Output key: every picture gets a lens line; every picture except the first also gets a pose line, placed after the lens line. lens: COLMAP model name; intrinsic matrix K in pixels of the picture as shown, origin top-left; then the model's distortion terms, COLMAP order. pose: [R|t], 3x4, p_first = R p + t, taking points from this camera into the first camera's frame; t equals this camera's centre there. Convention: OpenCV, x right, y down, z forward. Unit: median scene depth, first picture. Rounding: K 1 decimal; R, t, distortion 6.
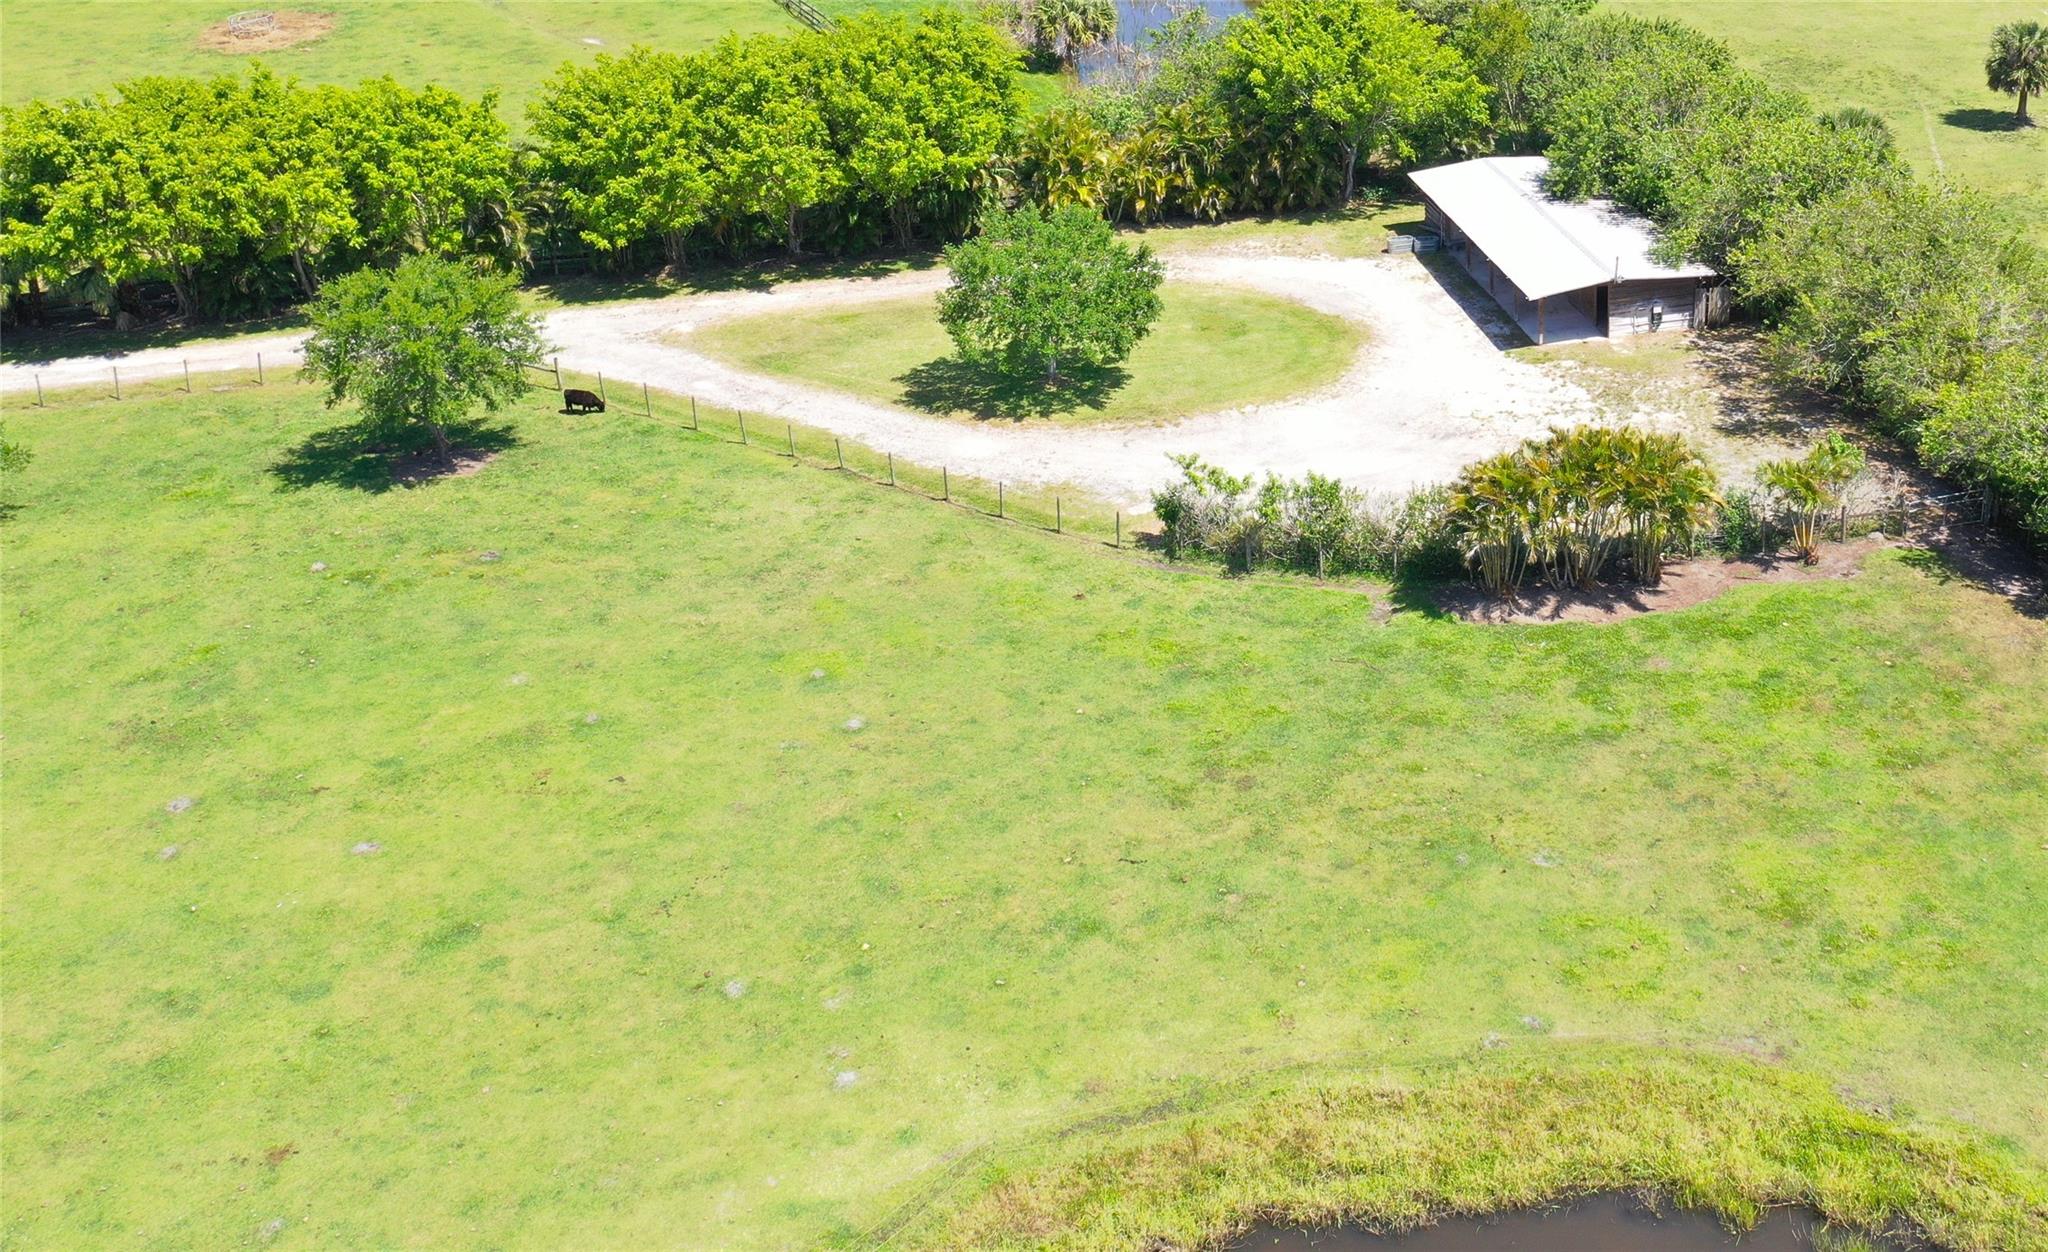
lens RADIAL K [[1569.7, 0, 1024.0], [0, 1569.7, 626.0], [0, 0, 1]] dist [0.000343, 0.006248]
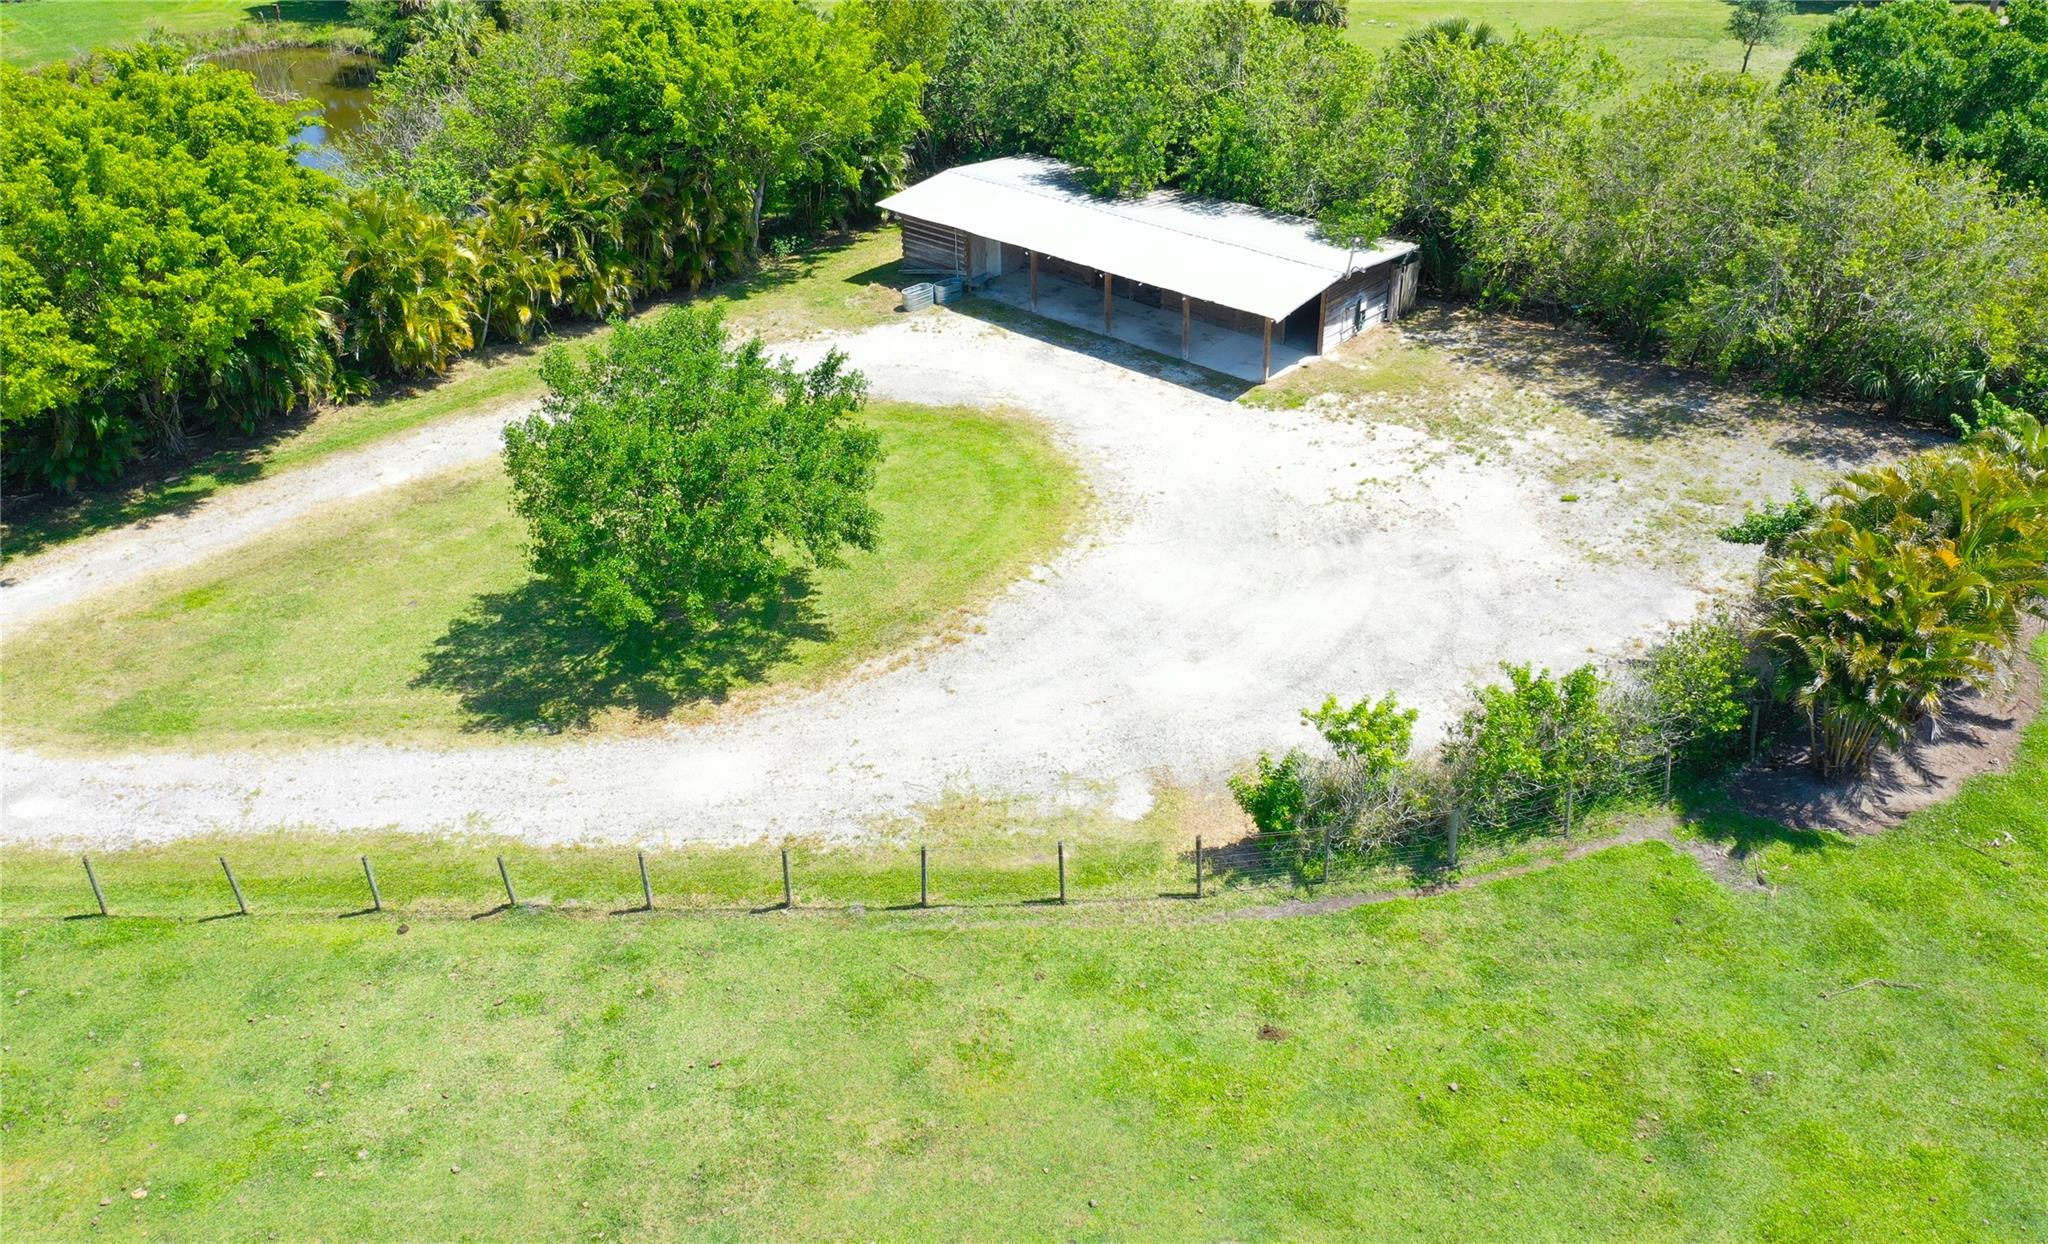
lens RADIAL K [[1653.8, 0, 1023.8], [0, 1653.8, 743.7], [0, 0, 1]] dist [0.005077, 0.004804]
pose [[0.840609, -0.304571, 0.447898, -0.158209], [0.299988, 0.950308, 0.083197, -0.114891], [-0.450980, 0.064427, 0.890206, 0.370085]]
